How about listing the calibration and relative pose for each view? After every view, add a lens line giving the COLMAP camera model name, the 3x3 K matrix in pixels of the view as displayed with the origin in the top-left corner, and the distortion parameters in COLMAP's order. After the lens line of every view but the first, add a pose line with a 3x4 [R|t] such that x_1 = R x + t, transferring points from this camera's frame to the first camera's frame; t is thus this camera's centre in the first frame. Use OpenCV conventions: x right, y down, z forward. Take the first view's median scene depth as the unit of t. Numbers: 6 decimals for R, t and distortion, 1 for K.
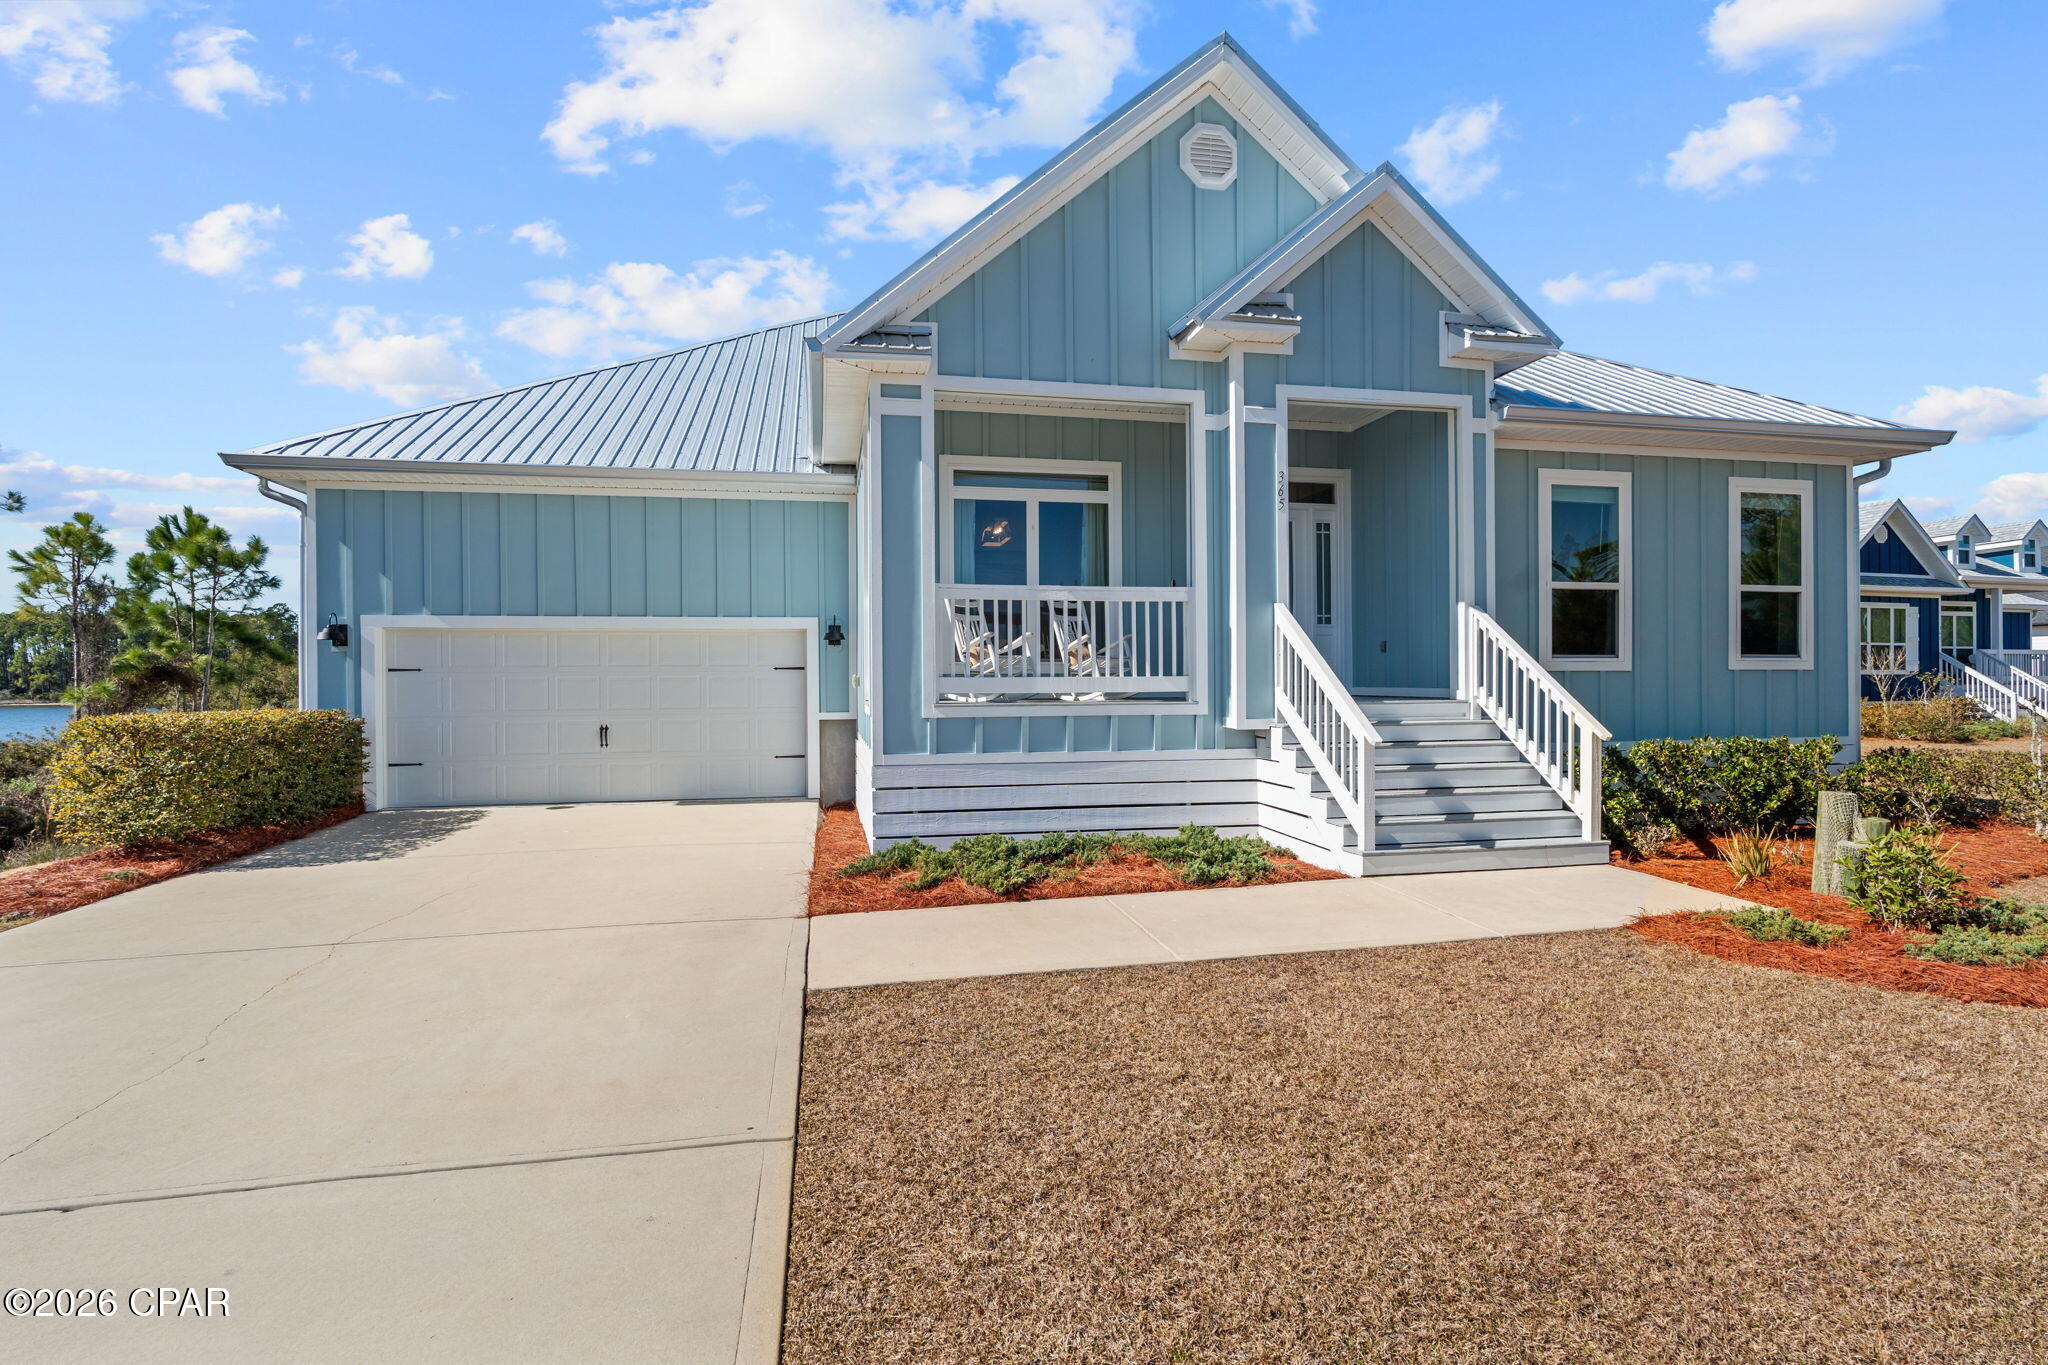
lens RADIAL K [[974.4, 0, 1017.2], [0, 974.4, 681.5], [0, 0, 1]] dist [-0.001074, 0.000122]
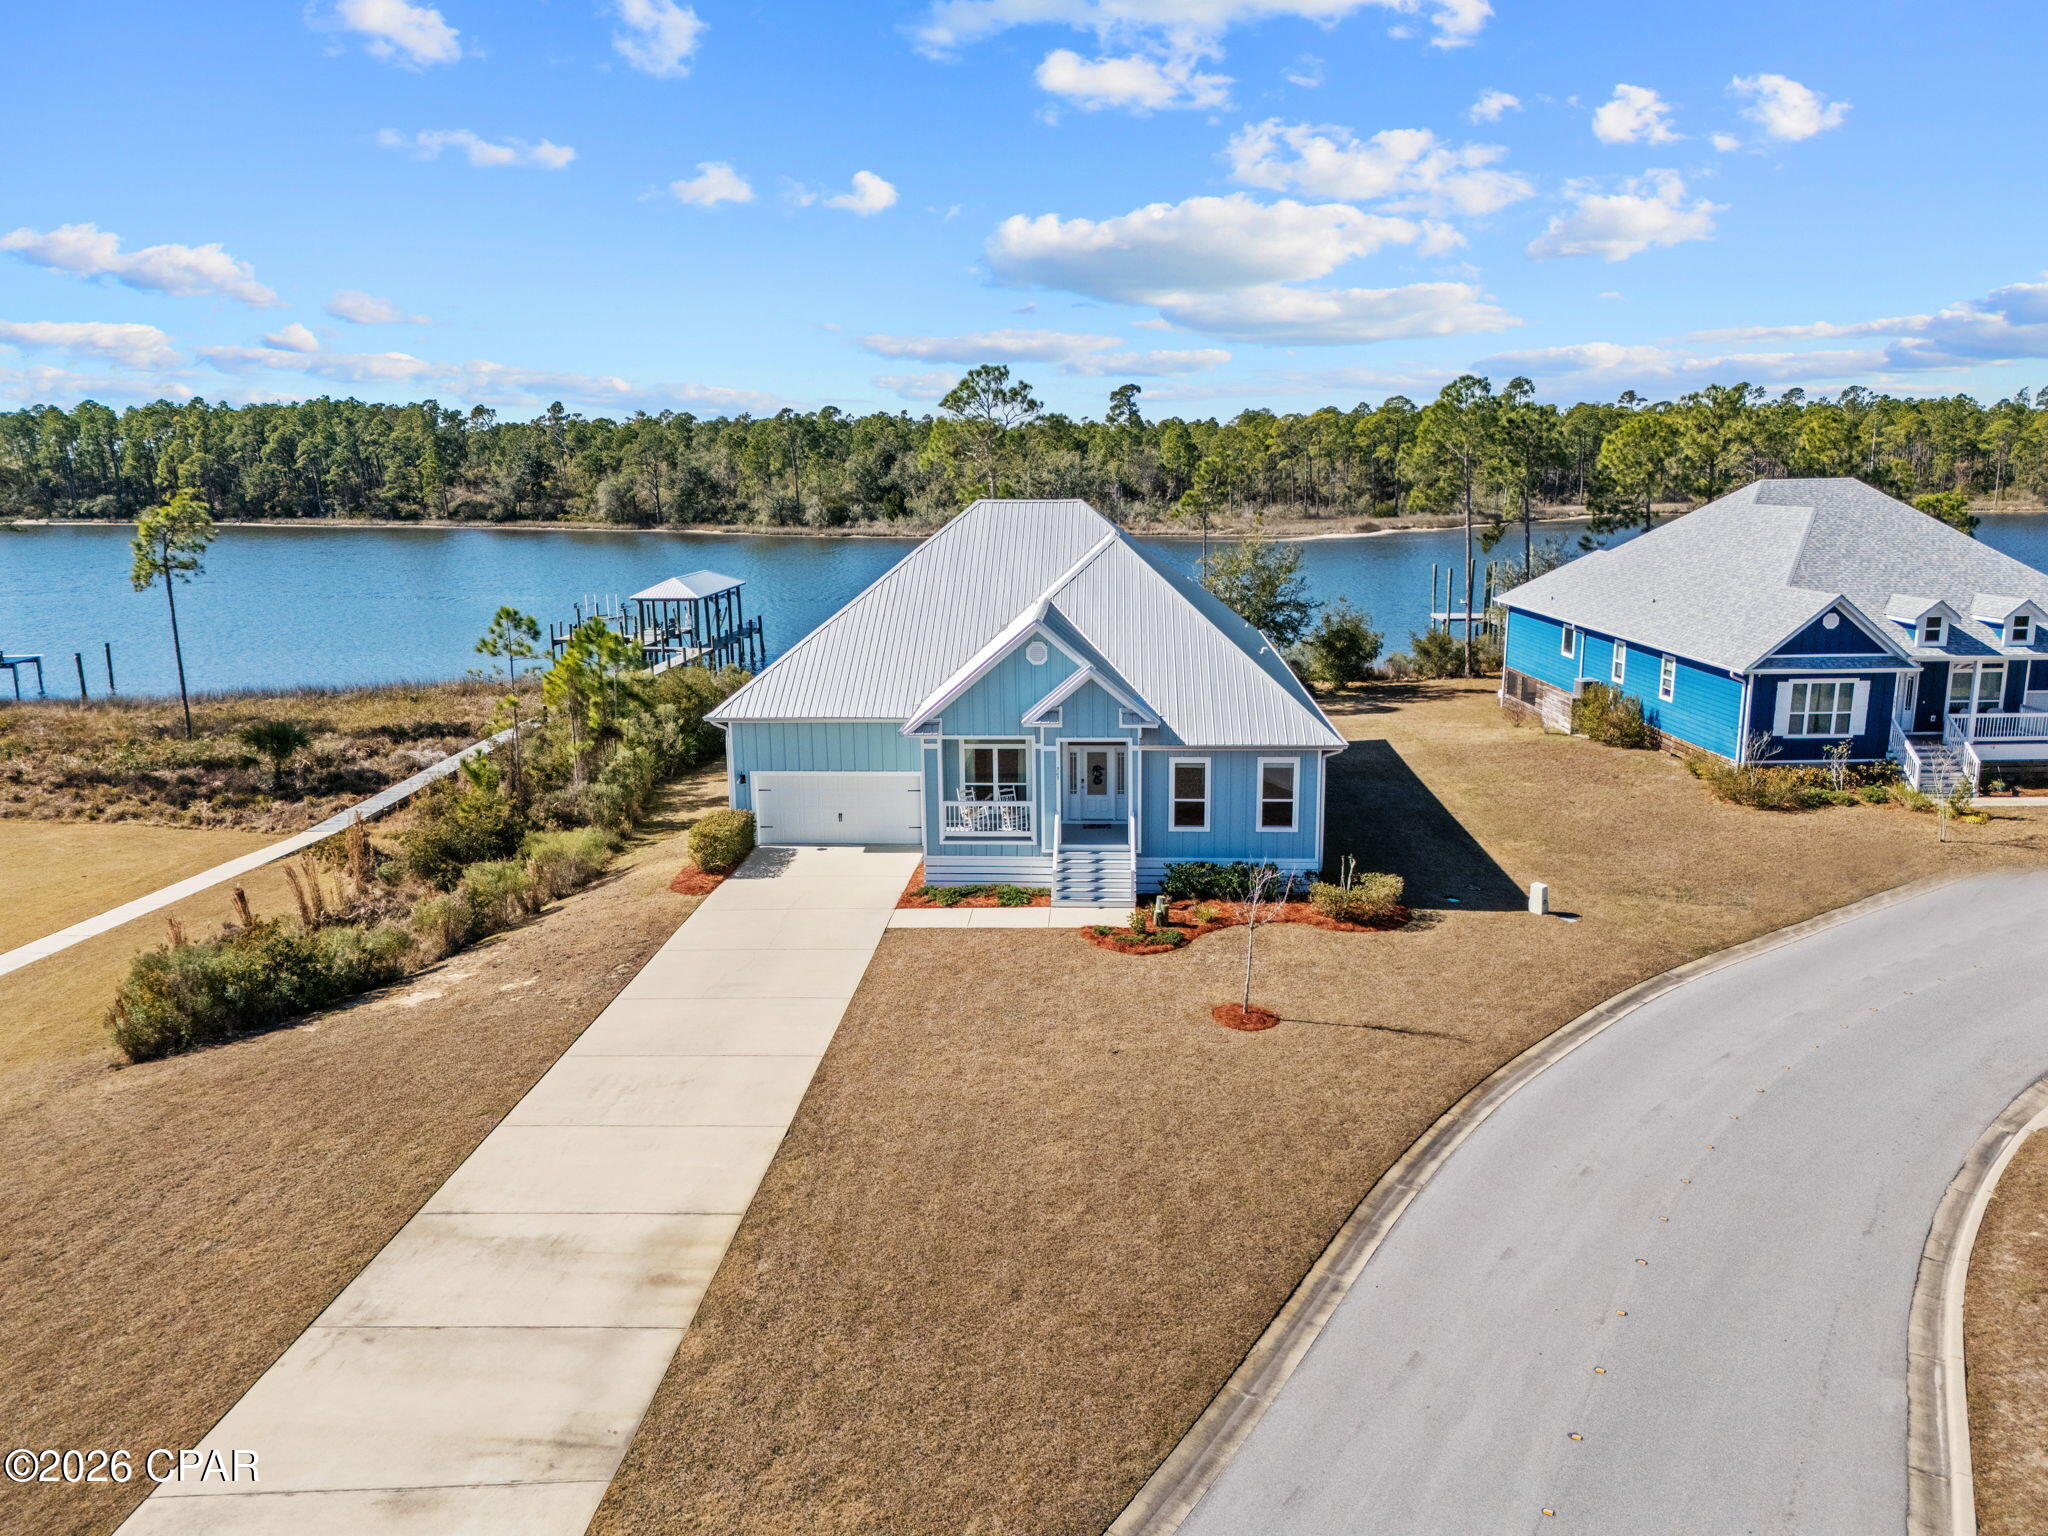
lens RADIAL K [[1496.1, 0, 1034.5], [0, 1496.1, 773.2], [0, 0, 1]] dist [0.112481, -0.130042]
pose [[0.967077, 0.049439, -0.249635, 1.118422], [0.004029, 0.977850, 0.209269, -0.960639], [0.254452, -0.203385, 0.945457, -2.748242]]
